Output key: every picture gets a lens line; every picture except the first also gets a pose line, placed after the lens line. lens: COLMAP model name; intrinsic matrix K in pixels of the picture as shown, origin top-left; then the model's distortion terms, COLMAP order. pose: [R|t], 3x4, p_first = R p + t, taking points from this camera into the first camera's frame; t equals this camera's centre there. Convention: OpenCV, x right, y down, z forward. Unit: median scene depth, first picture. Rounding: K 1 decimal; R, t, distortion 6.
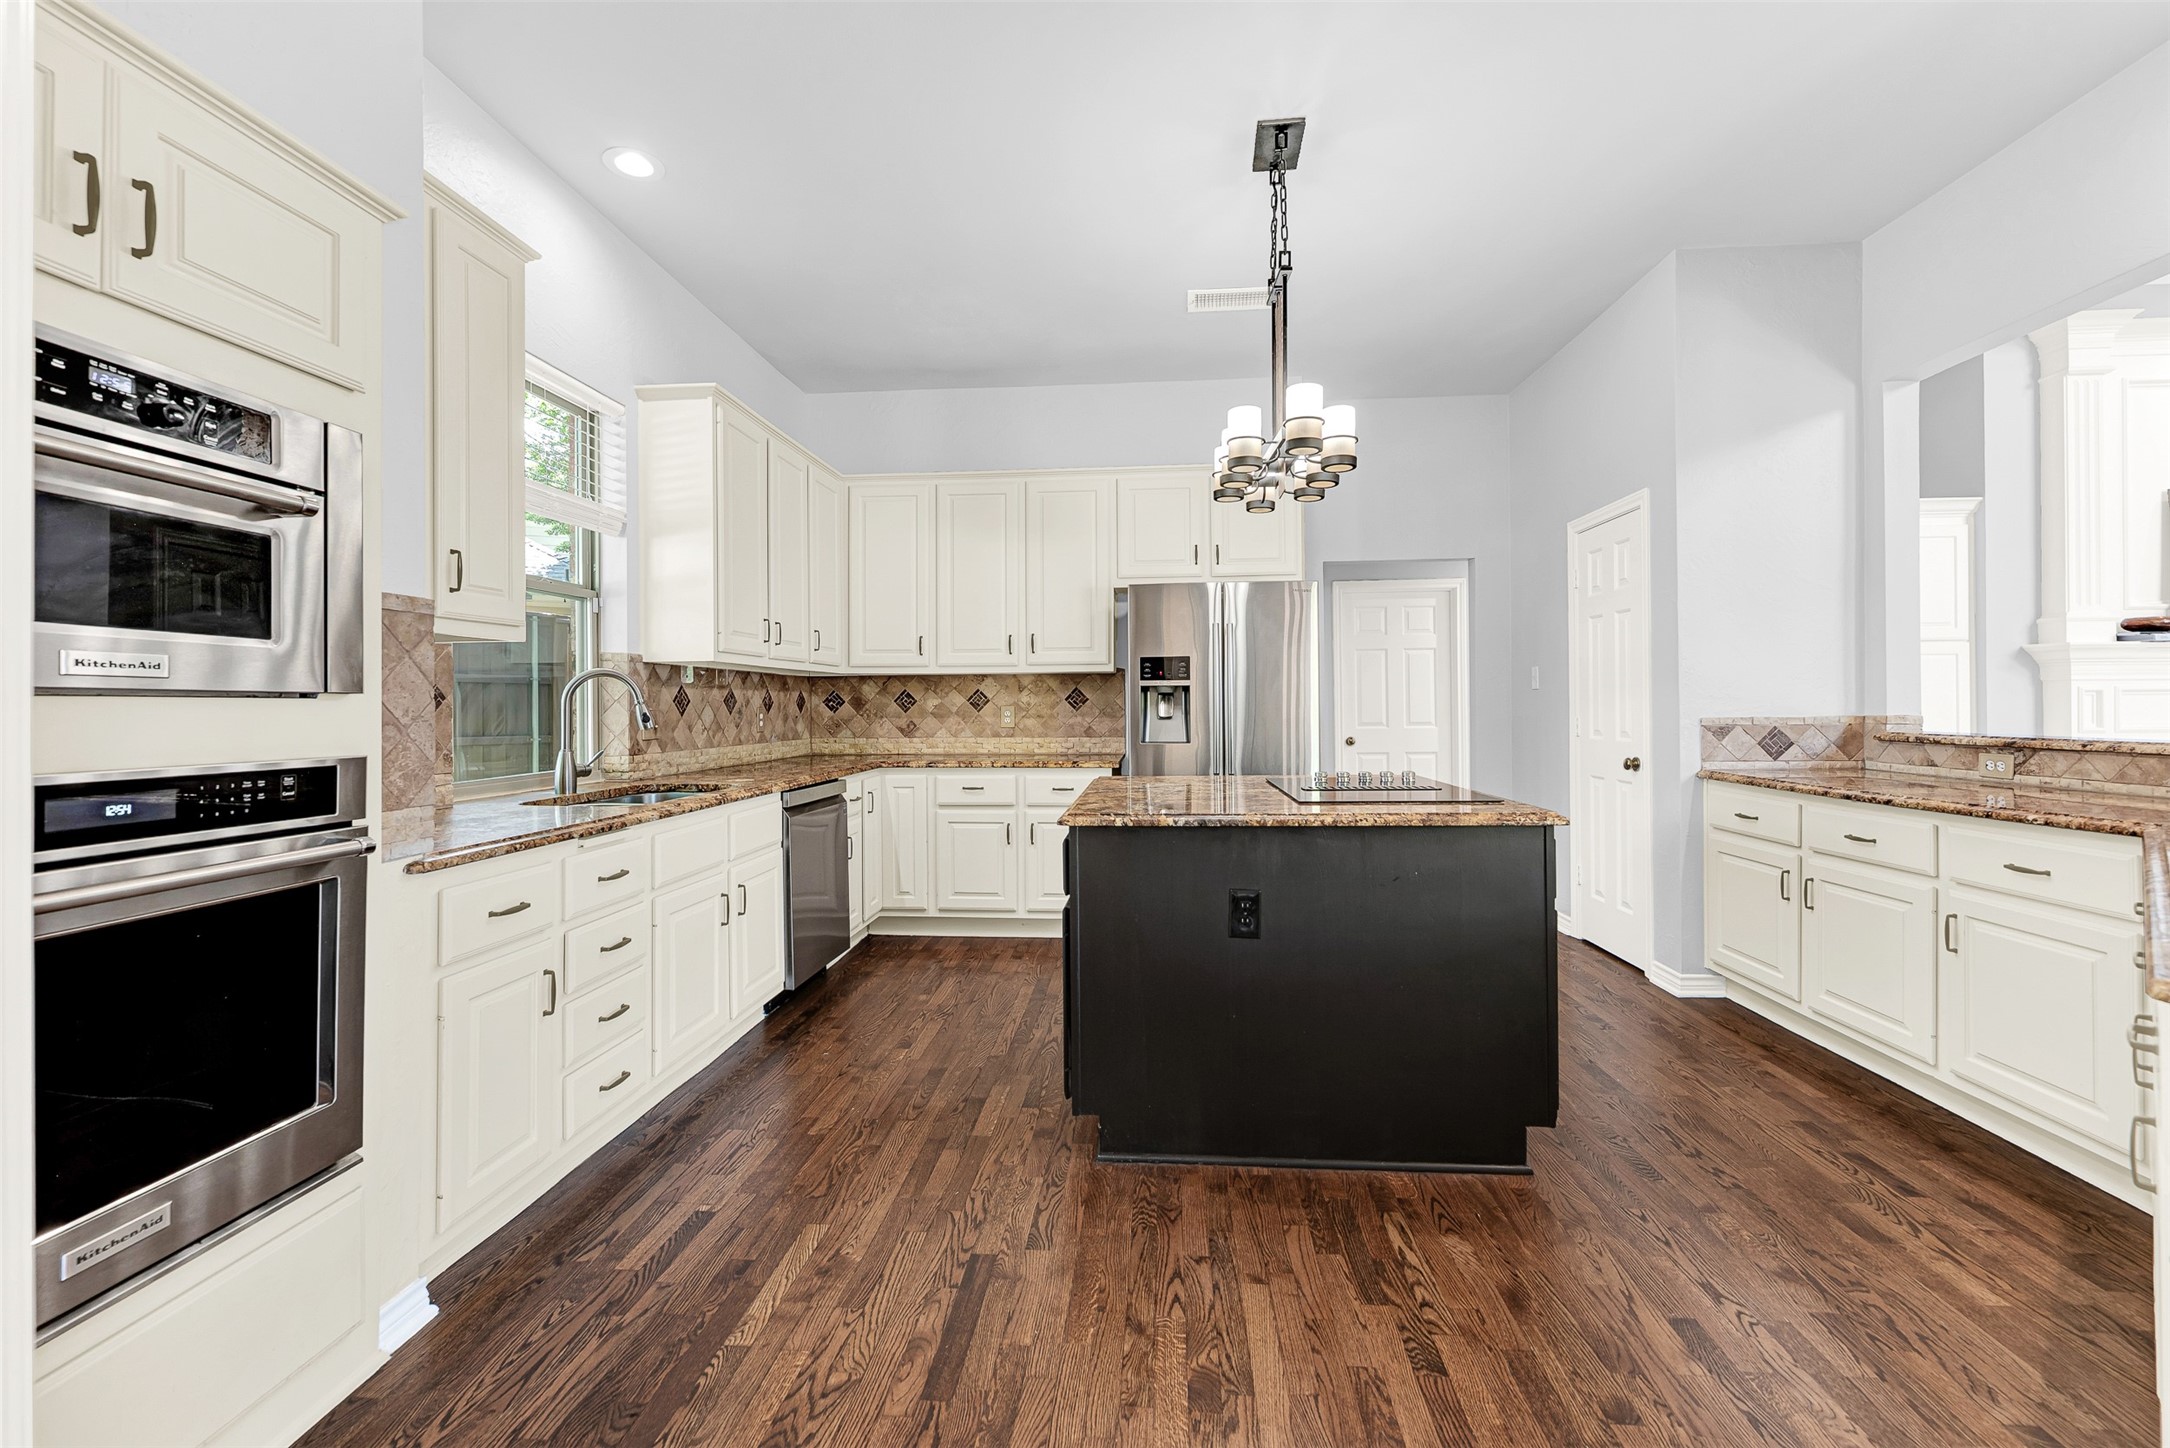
lens RADIAL K [[893.3, 0, 1095.9], [0, 893.3, 705.8], [0, 0, 1]] dist [0.012015, -0.005035]
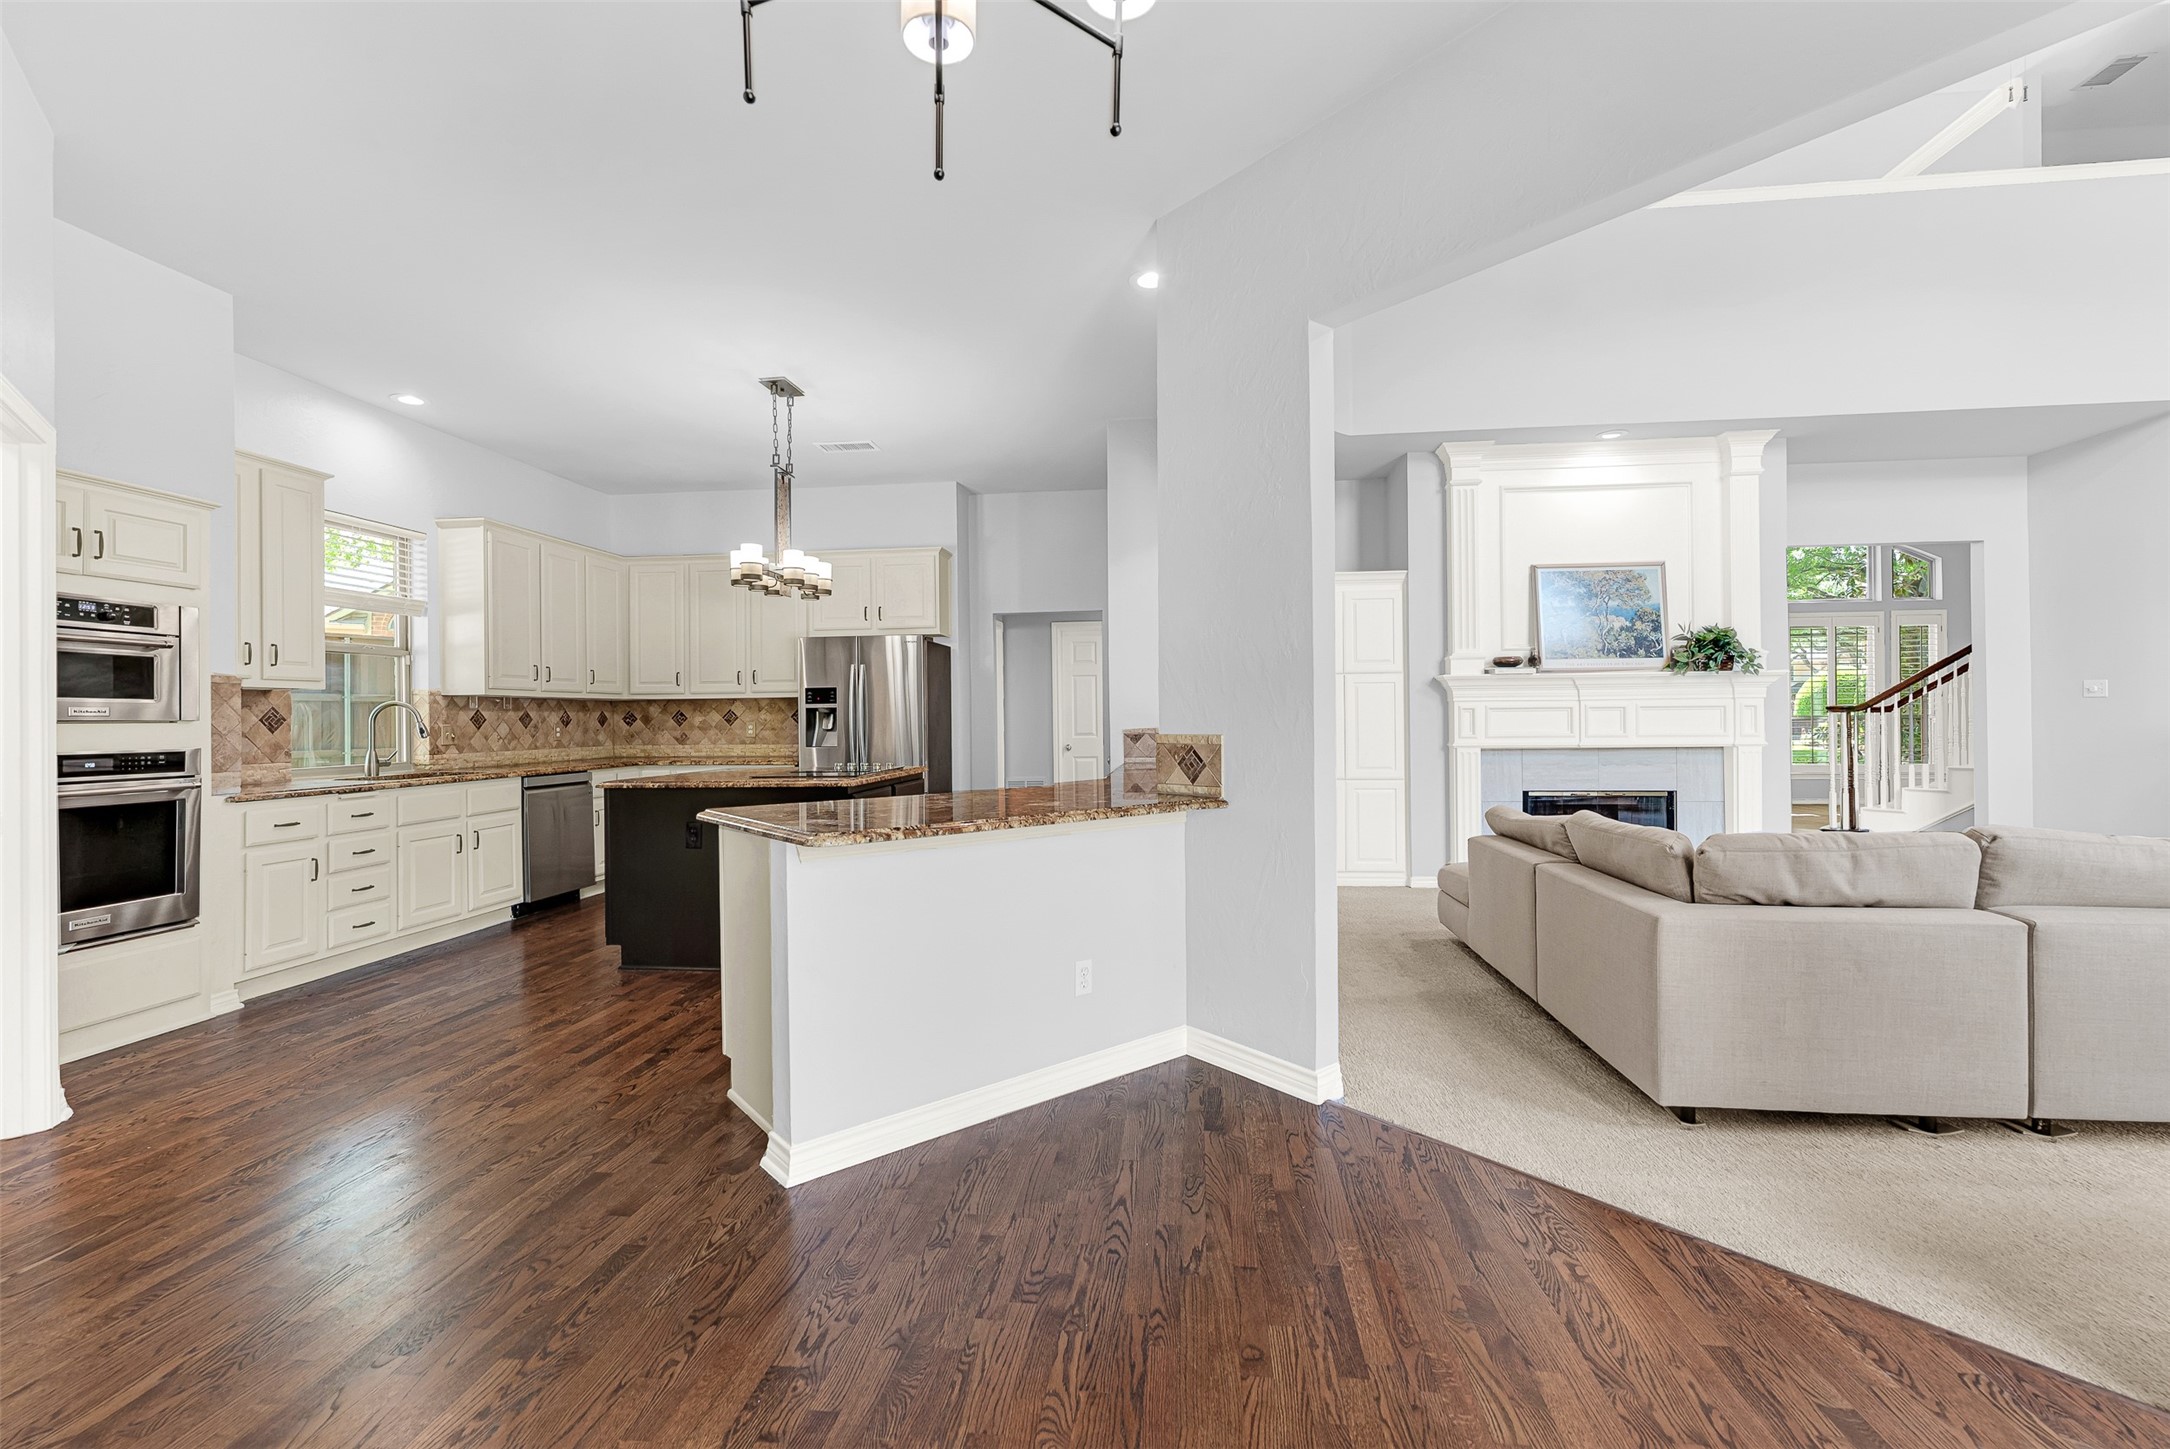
lens RADIAL K [[904.0, 0, 1088.3], [0, 904.0, 715.0], [0, 0, 1]] dist [-0.000163, 0.000443]
pose [[0.999504, -0.003928, -0.031238, 1.055758], [0.003834, 0.999988, -0.003099, -0.007999], [0.031249, 0.002978, 0.999507, -0.856809]]
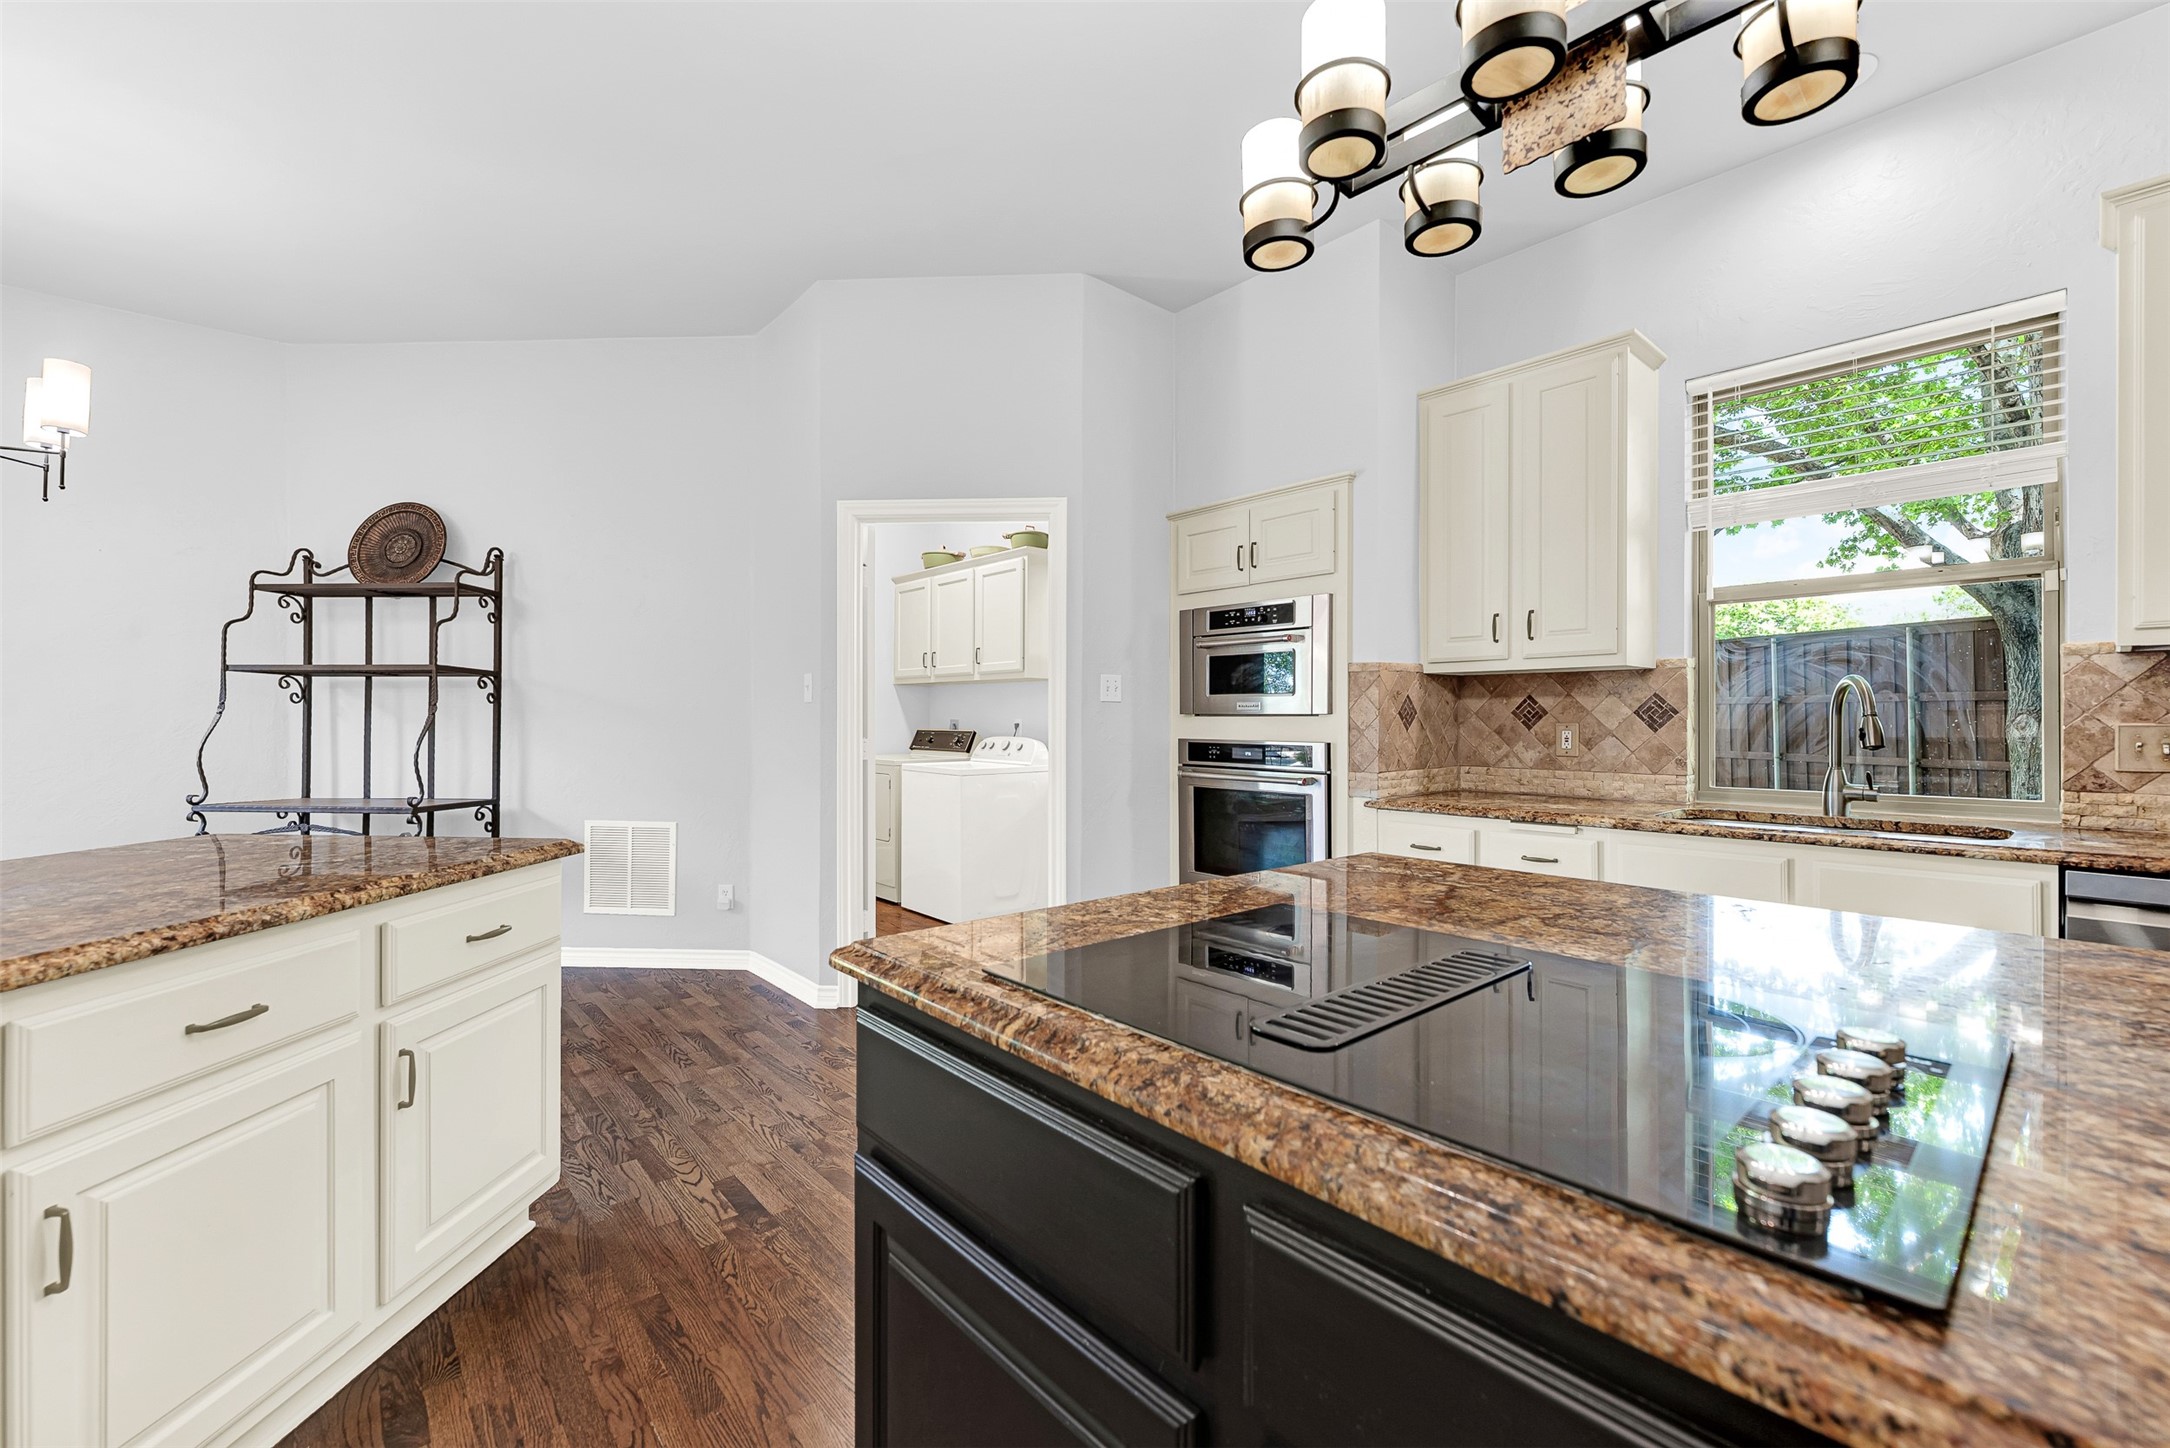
lens RADIAL K [[888.0, 0, 1082.4], [0, 888.0, 718.9], [0, 0, 1]] dist [-0.007233, 0.000023]
pose [[-0.699454, 0.006610, -0.714647, 0.767027], [0.005326, 0.999978, 0.004036, -0.009431], [0.714658, -0.000984, -0.699473, 1.420916]]
